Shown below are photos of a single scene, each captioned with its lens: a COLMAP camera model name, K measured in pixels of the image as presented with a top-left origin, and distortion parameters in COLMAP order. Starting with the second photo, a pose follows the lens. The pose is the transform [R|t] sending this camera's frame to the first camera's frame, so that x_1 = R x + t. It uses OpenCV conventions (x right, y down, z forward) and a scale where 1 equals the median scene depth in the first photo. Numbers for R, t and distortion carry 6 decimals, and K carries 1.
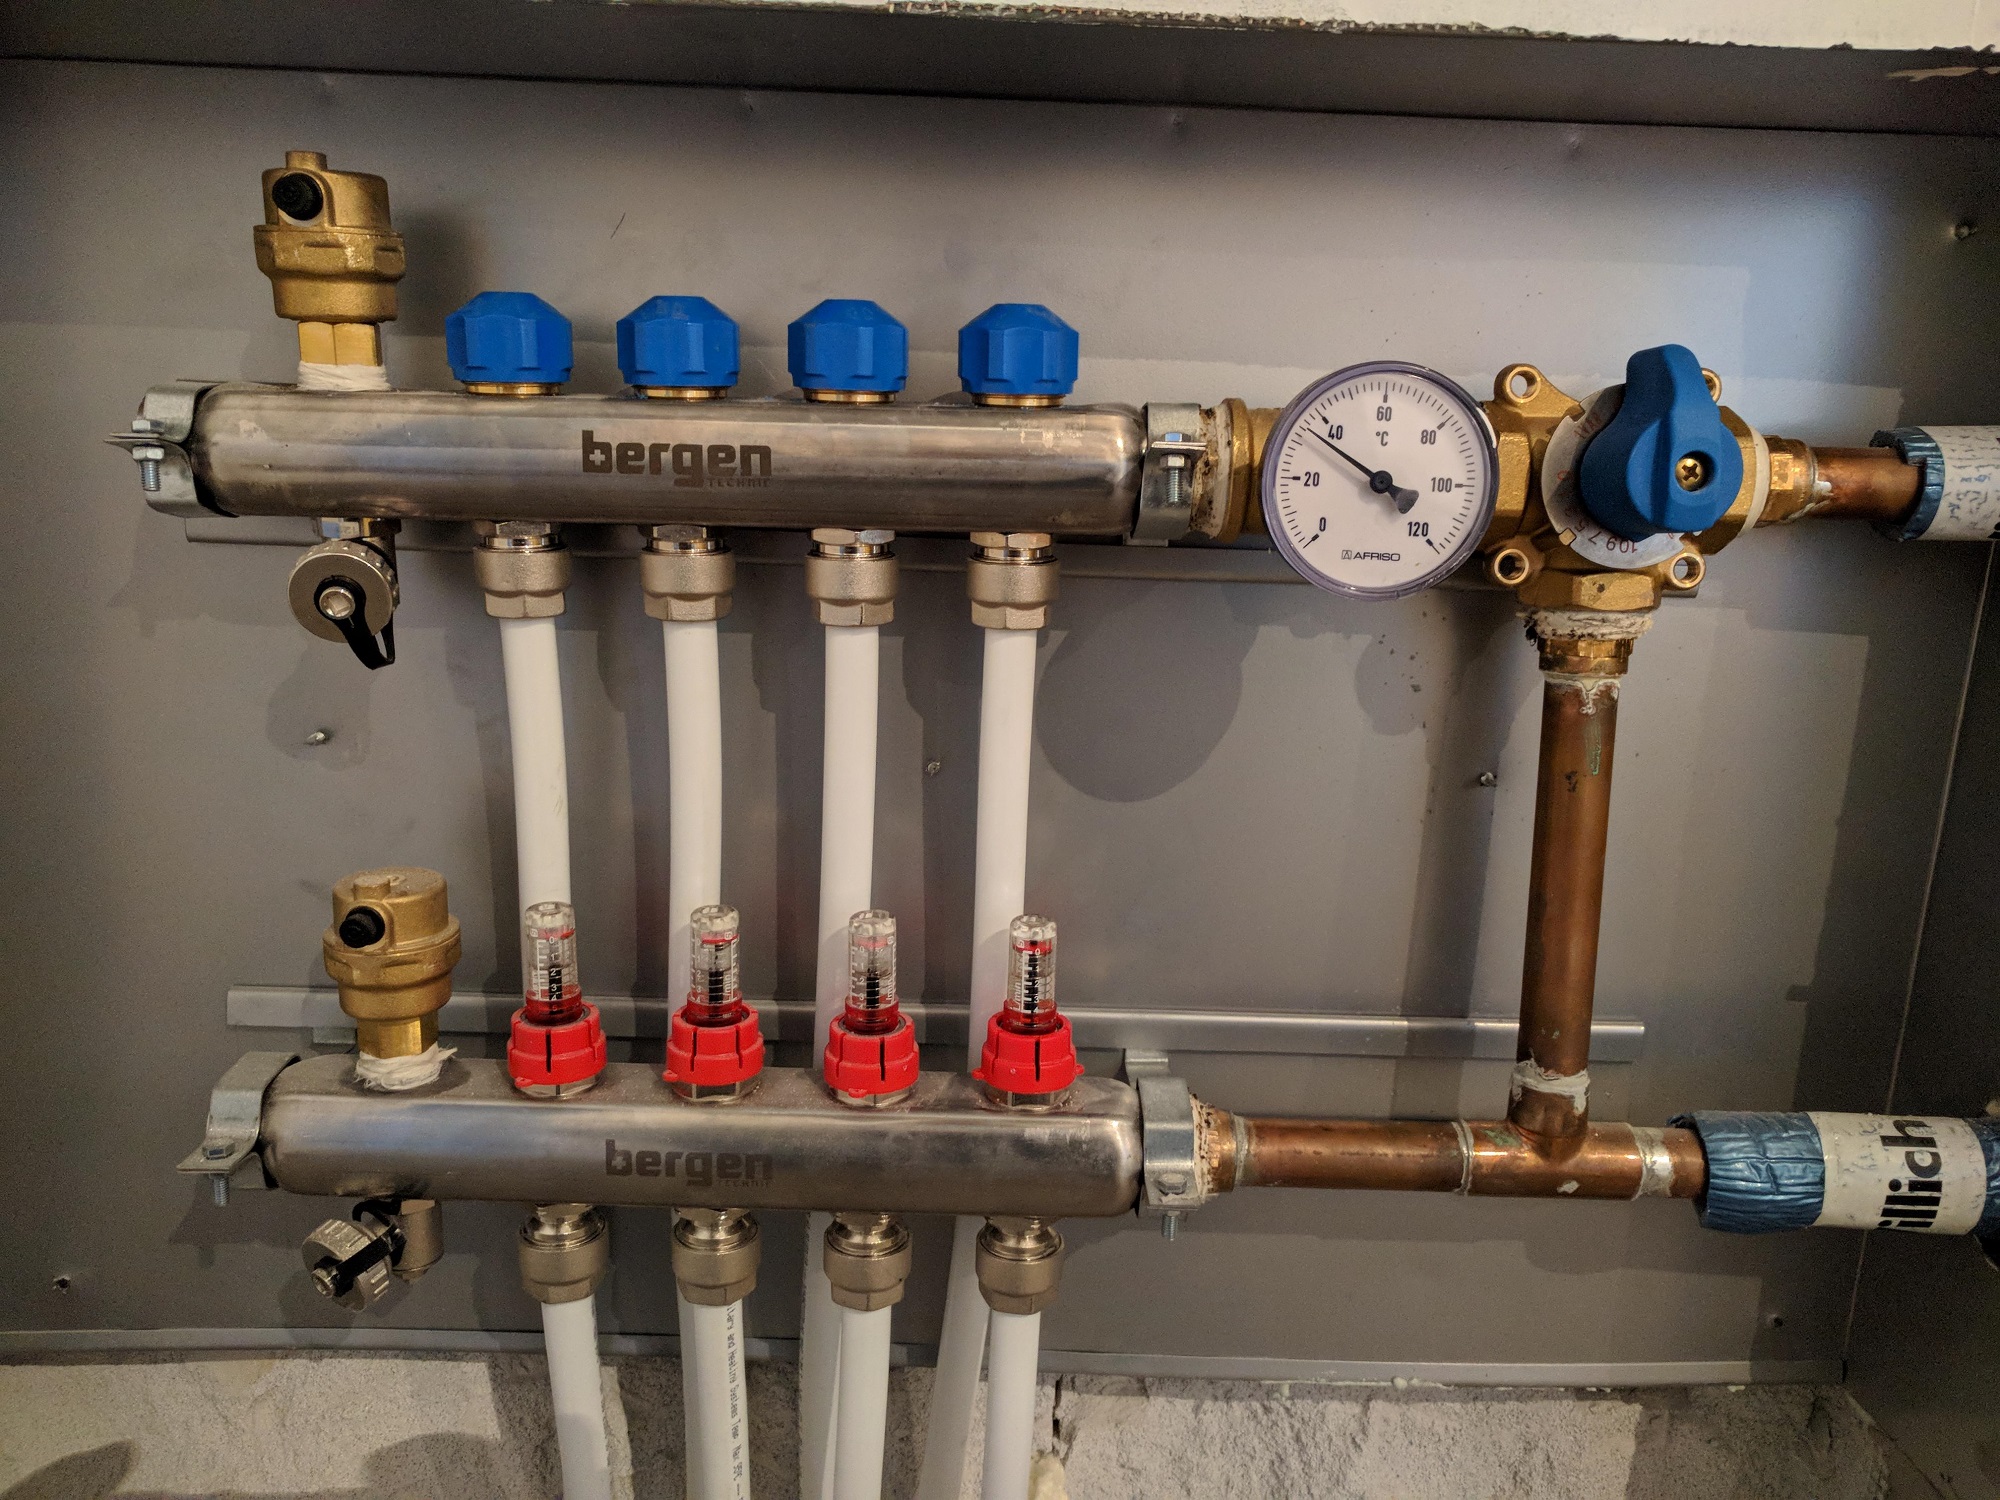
lens RADIAL K [[1507.2, 0, 1000.0], [0, 1507.2, 750.0], [0, 0, 1]] dist [0.004036, 0.002346]
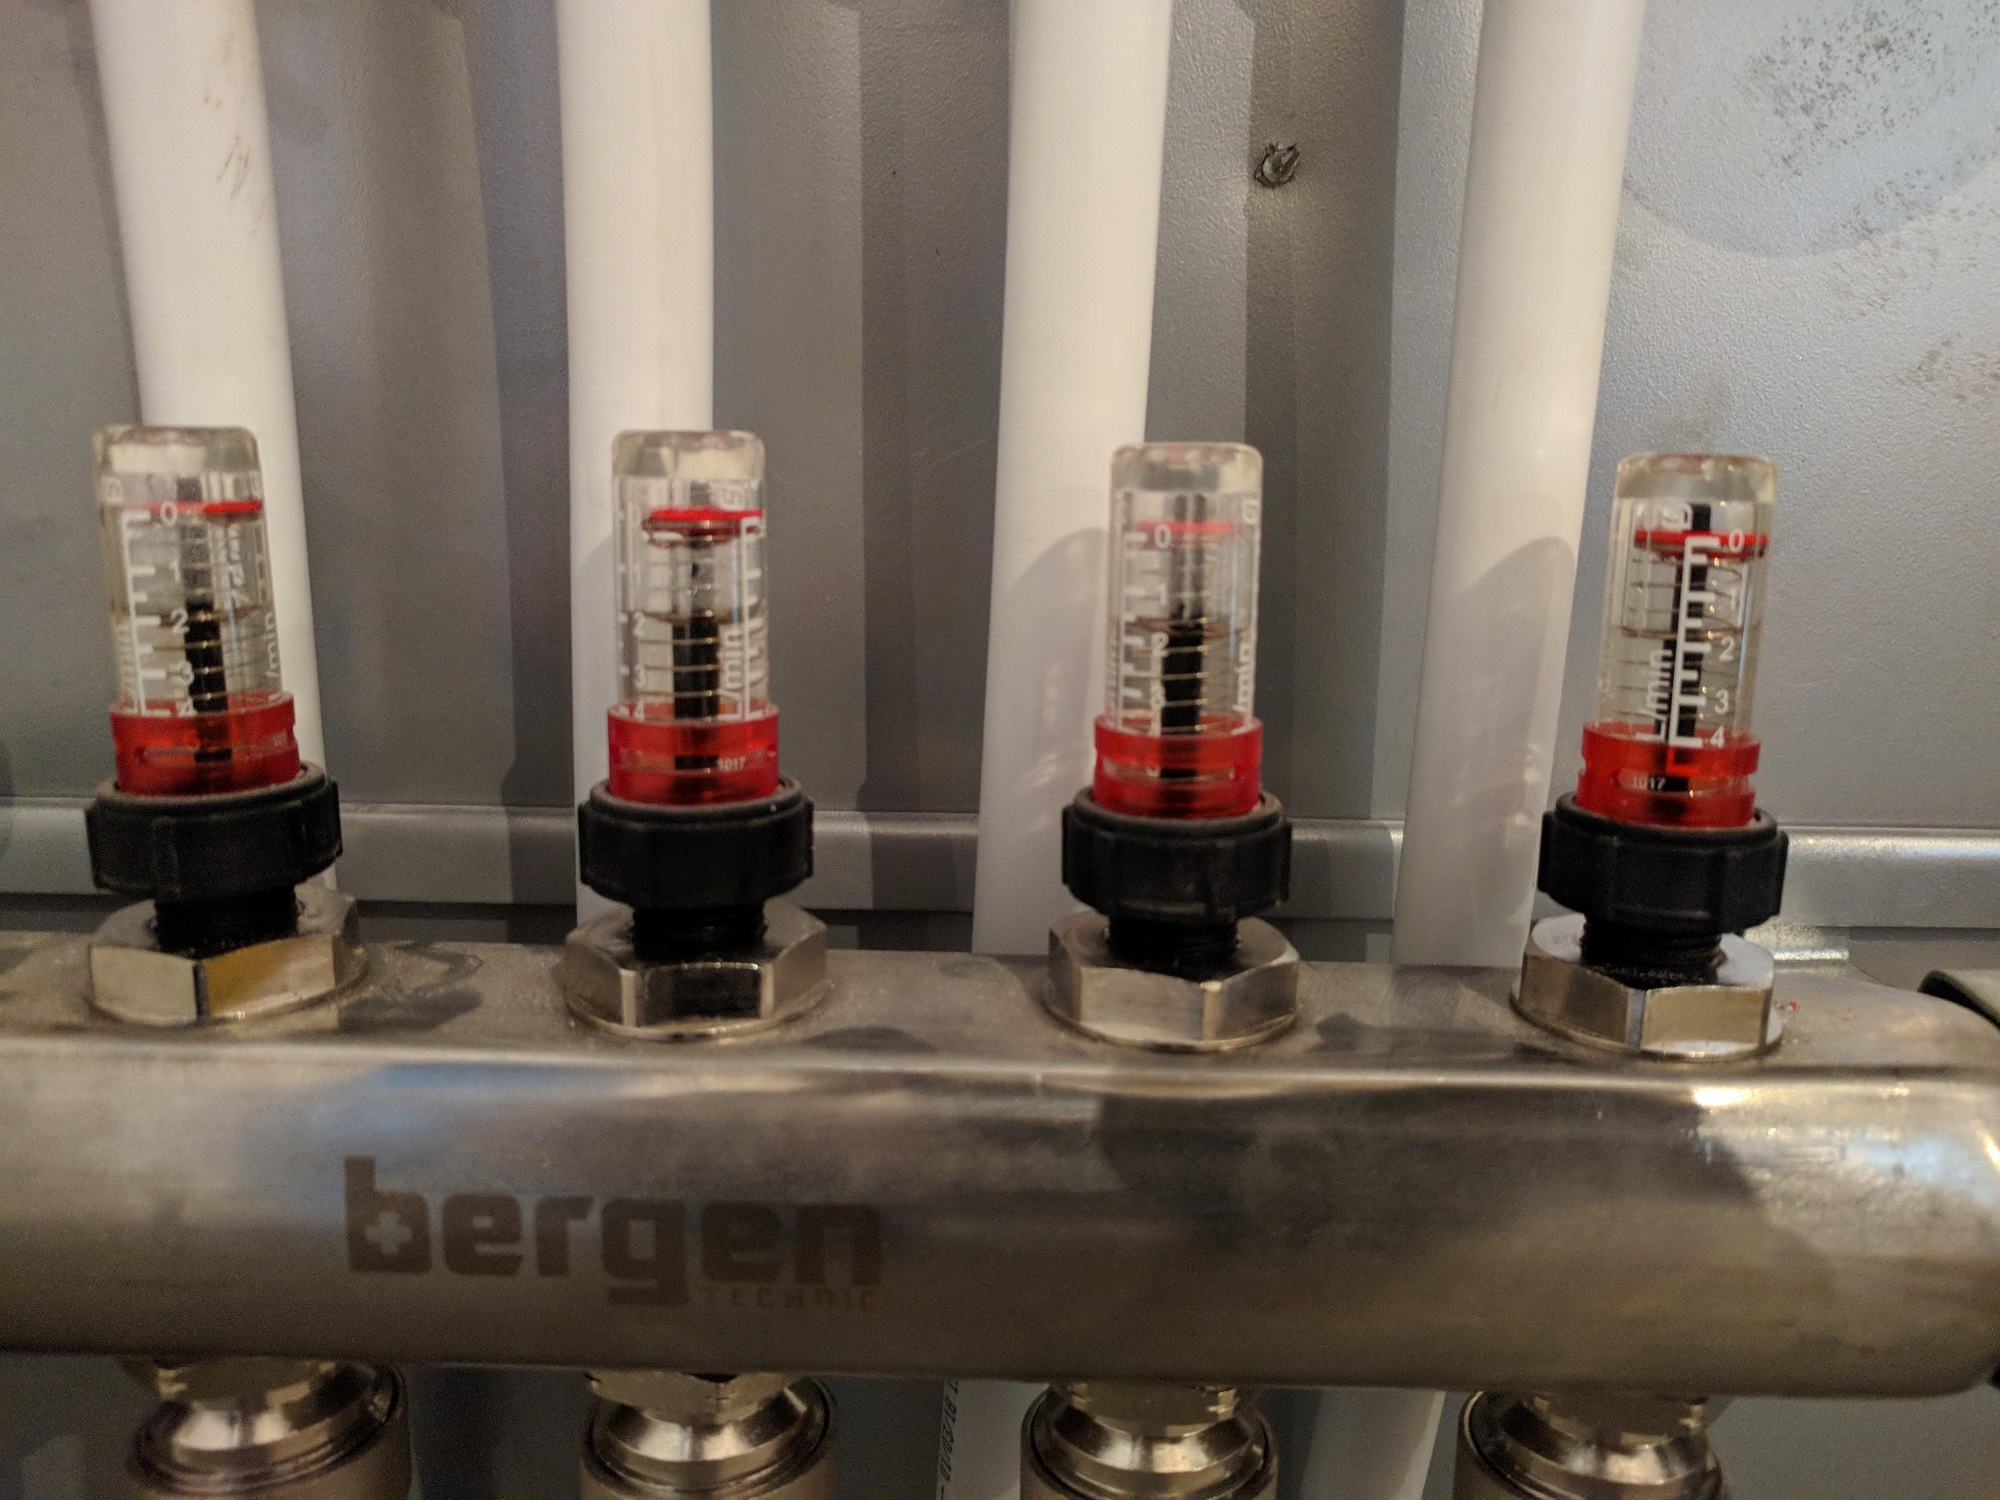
lens RADIAL K [[1509.9, 0, 1001.4], [0, 1509.9, 710.6], [0, 0, 1]] dist [0.005314, -0.000743]
pose [[0.999594, -0.015160, -0.024135, -0.116675], [0.013991, 0.998756, -0.047851, 0.182001], [0.024830, 0.047494, 0.998563, 0.683883]]
